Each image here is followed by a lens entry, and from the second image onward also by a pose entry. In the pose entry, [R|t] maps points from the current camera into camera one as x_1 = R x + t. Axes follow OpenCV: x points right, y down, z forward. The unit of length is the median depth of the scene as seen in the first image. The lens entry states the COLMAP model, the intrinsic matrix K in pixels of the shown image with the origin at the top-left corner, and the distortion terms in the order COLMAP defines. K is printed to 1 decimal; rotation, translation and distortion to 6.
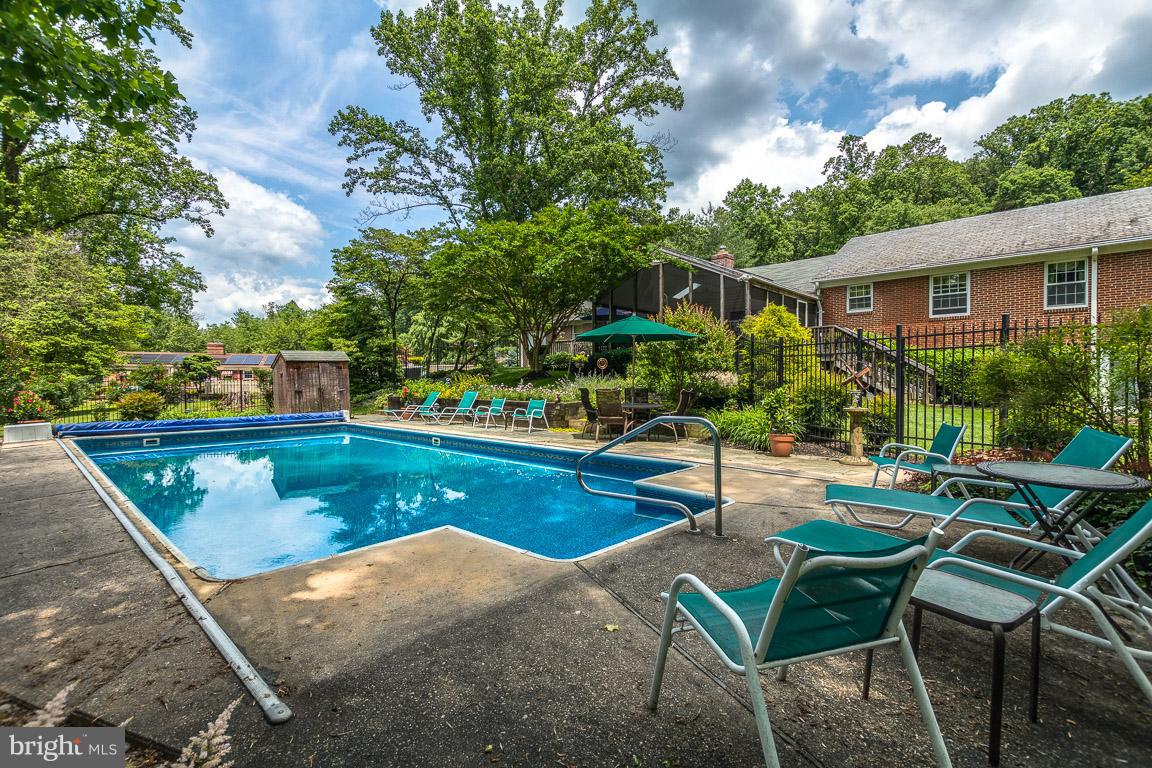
lens RADIAL K [[528.4, 0, 576.0], [0, 528.4, 384.0], [0, 0, 1]] dist [-0.001468, -0.000319]
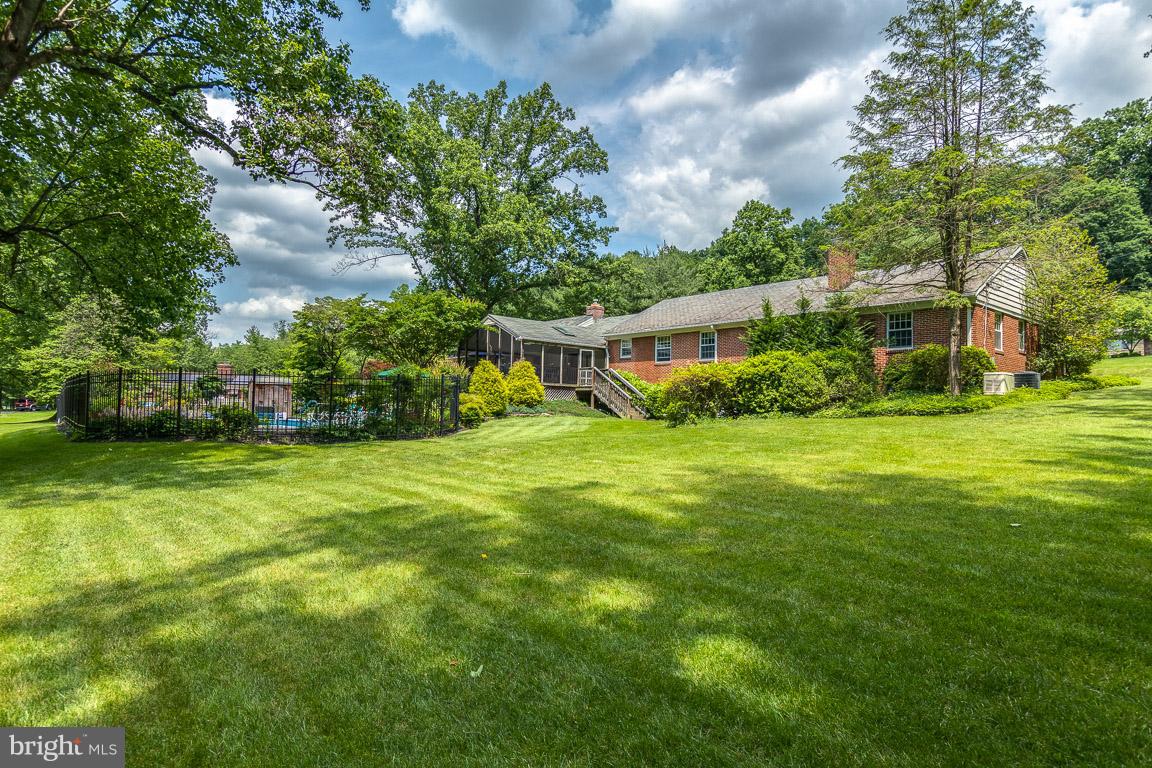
lens RADIAL K [[648.8, 0, 576.0], [0, 648.8, 384.0], [0, 0, 1]] dist [0.001267, 0.000397]
pose [[0.994025, 0.018721, -0.107531, 0.288948], [-0.023776, 0.998662, -0.045914, 0.011664], [0.106527, 0.048197, 0.993141, -0.397468]]
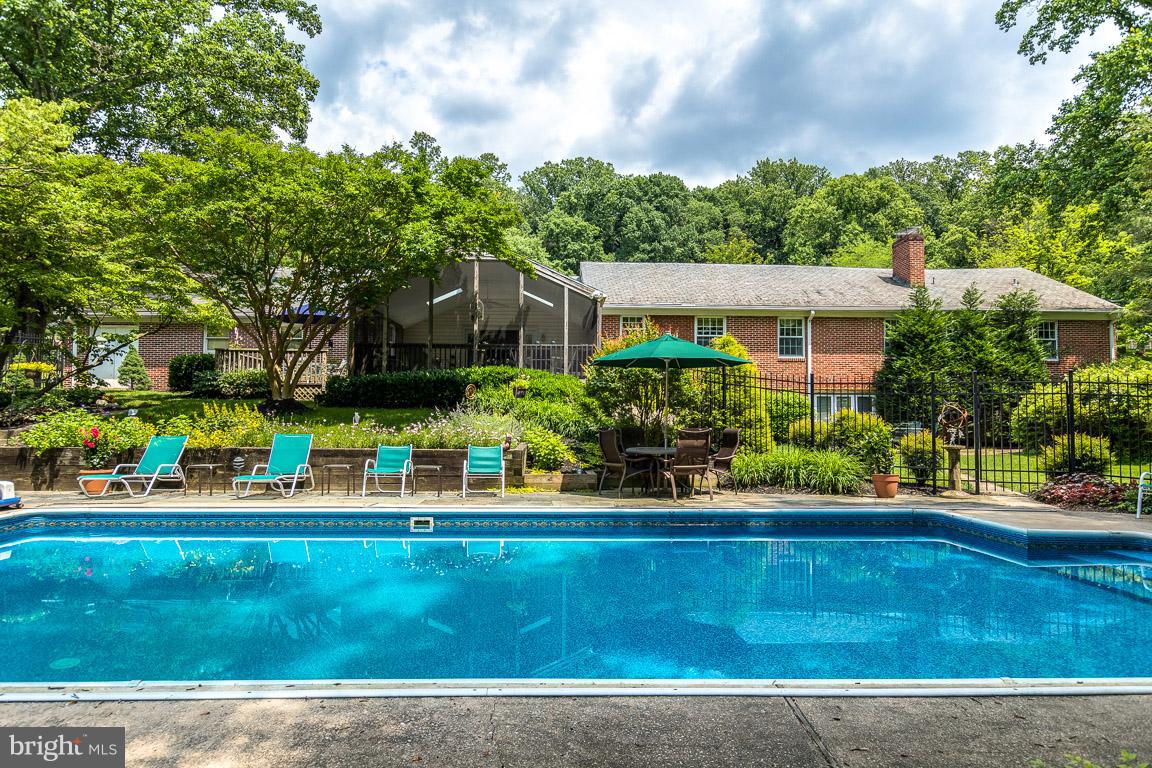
lens RADIAL K [[685.5, 0, 576.0], [0, 685.5, 384.0], [0, 0, 1]] dist [0.005194, 0.000498]
pose [[0.700228, 0.041670, 0.712702, -0.194454], [-0.003991, 0.998508, -0.054459, -0.000127], [-0.713908, 0.035289, 0.699350, 0.107093]]
